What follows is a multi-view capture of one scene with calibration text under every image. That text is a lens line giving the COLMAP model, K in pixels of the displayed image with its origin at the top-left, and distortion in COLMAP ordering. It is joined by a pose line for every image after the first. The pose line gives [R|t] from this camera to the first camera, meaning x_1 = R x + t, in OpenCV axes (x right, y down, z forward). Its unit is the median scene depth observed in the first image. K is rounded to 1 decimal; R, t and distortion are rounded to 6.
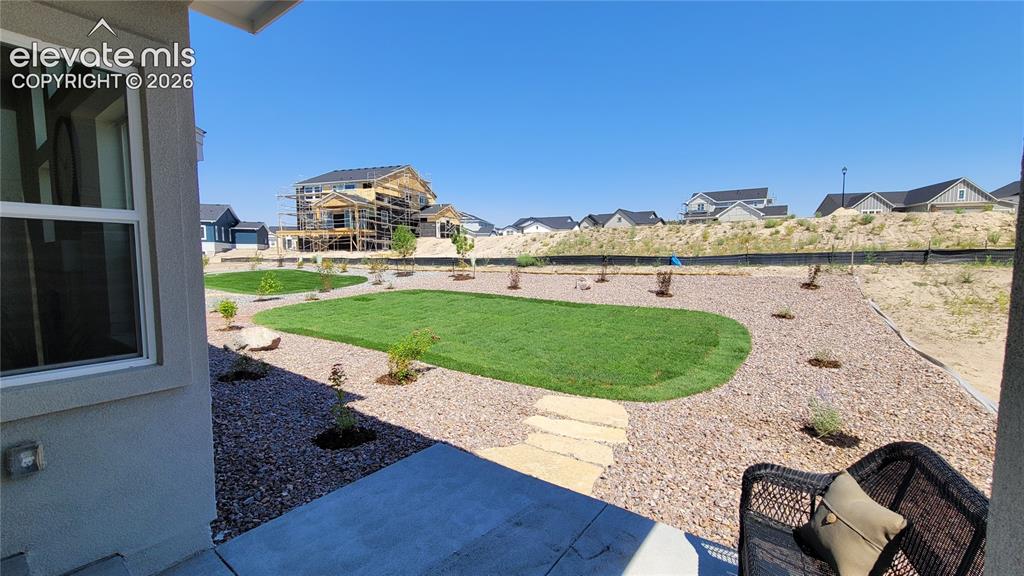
lens RADIAL K [[416.1, 0, 515.1], [0, 416.1, 288.8], [0, 0, 1]] dist [-0.001358, -0.000330]
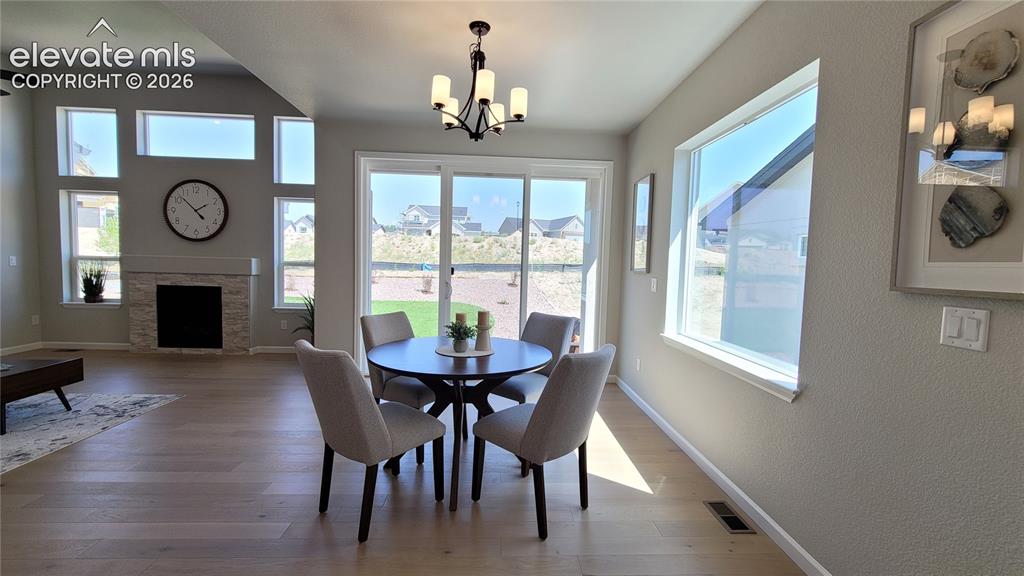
lens RADIAL K [[416.1, 0, 515.1], [0, 416.1, 288.8], [0, 0, 1]] dist [-0.001358, -0.000330]
pose [[0.782108, -0.014943, 0.622964, -0.128694], [0.020036, 0.999799, -0.001172, 0.004779], [-0.622821, 0.013398, 0.782250, -0.119554]]
